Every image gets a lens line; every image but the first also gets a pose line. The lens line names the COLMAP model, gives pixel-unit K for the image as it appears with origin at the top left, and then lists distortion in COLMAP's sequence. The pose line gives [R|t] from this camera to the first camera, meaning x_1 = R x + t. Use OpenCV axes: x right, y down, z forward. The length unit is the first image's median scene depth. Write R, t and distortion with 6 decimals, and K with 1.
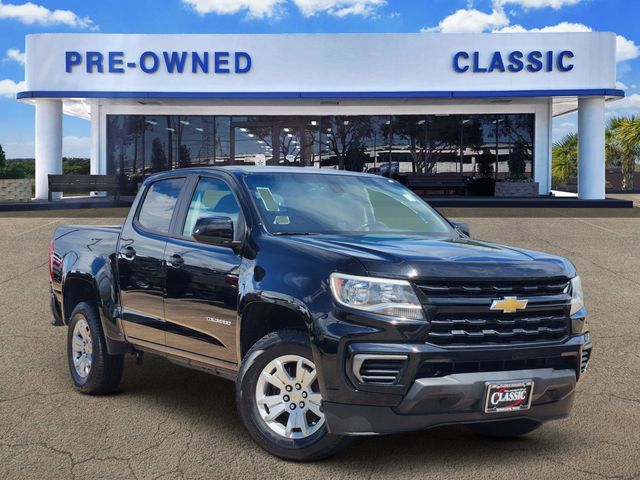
lens RADIAL K [[1216.4, 0, 320.0], [0, 1216.4, 240.0], [0, 0, 1]] dist [-0.567922, 5.086347]
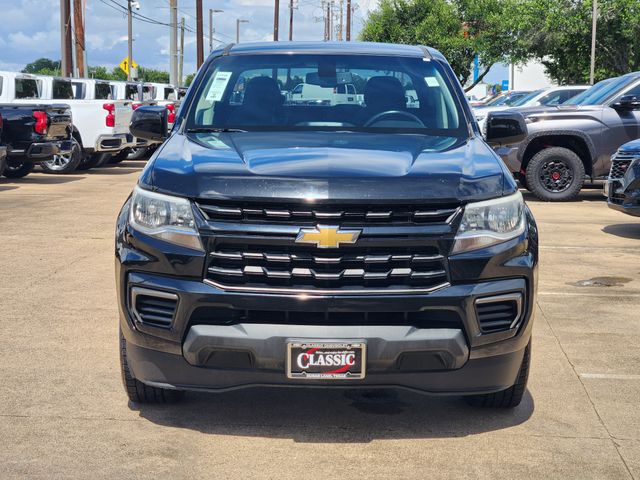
lens RADIAL K [[1216.4, 0, 320.0], [0, 1216.4, 240.0], [0, 0, 1]] dist [-0.567922, 5.086347]
pose [[0.867952, 0.052468, -0.493869, 0.521404], [-0.003304, 0.994992, 0.099898, -0.018208], [0.496637, -0.085075, 0.863779, 0.357665]]
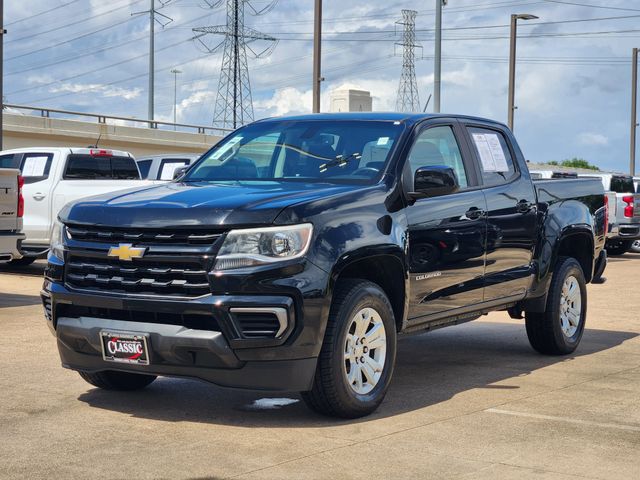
lens RADIAL K [[1216.4, 0, 320.0], [0, 1216.4, 240.0], [0, 0, 1]] dist [-0.567922, 5.086347]
pose [[0.502901, 0.025759, -0.863960, 1.068046], [-0.015030, 0.999665, 0.021056, 0.021585], [0.864213, 0.002397, 0.503120, 0.651689]]
